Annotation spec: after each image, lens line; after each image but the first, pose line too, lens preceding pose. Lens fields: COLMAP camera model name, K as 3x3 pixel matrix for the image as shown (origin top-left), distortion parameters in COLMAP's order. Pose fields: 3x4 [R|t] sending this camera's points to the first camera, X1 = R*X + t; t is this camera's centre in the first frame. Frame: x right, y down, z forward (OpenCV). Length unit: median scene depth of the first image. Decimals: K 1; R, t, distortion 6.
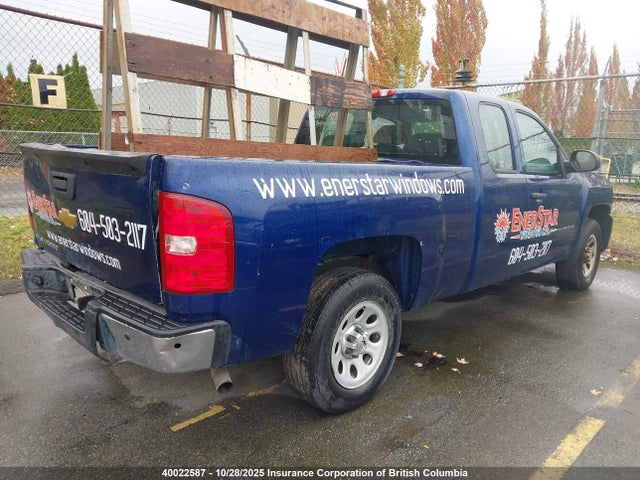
lens RADIAL K [[530.1, 0, 320.0], [0, 530.1, 240.0], [0, 0, 1]] dist [0.050783, -0.001580]
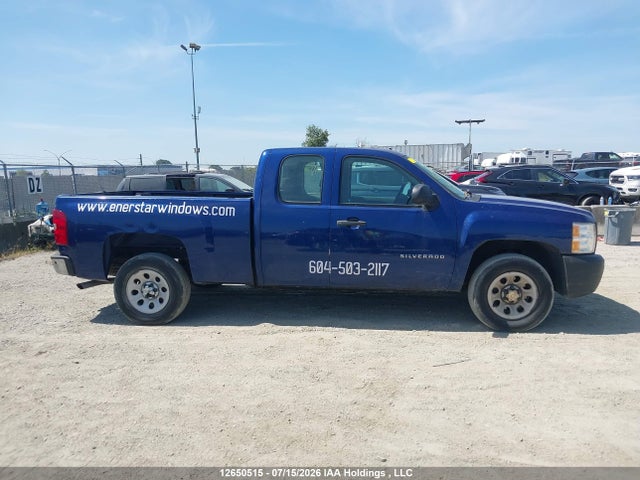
lens RADIAL K [[515.7, 0, 320.0], [0, 515.7, 240.0], [0, 0, 1]] dist [0.025296, -0.006267]
pose [[0.585408, 0.078817, -0.806898, 1.706929], [-0.110490, 0.993733, 0.016905, -0.072465], [0.803174, 0.079258, 0.590448, 0.315532]]
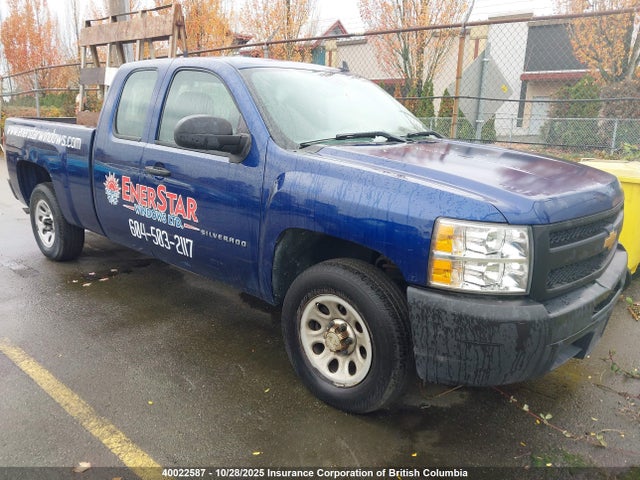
lens RADIAL K [[515.7, 0, 320.0], [0, 515.7, 240.0], [0, 0, 1]] dist [0.025296, -0.006267]
pose [[0.014728, 0.206463, -0.978344, 1.562453], [-0.199757, 0.959333, 0.199444, -0.244937], [0.979735, 0.192494, 0.055372, 1.569802]]
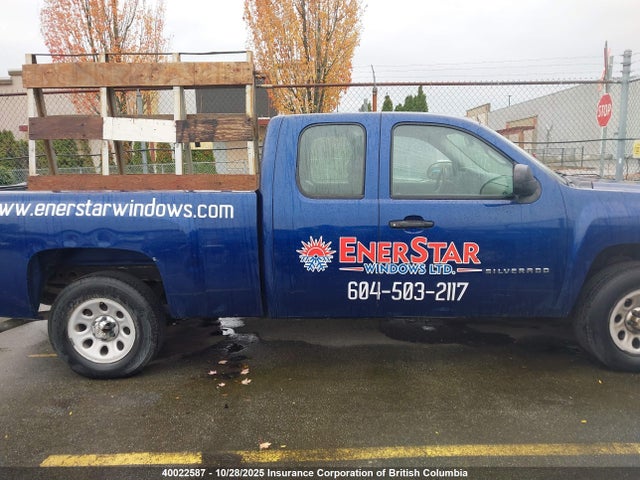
lens RADIAL K [[515.7, 0, 320.0], [0, 515.7, 240.0], [0, 0, 1]] dist [0.025296, -0.006267]
pose [[0.658775, 0.066340, -0.749409, 1.175928], [-0.083632, 0.996388, 0.014686, -0.075630], [0.747677, 0.053000, 0.661944, 0.474332]]
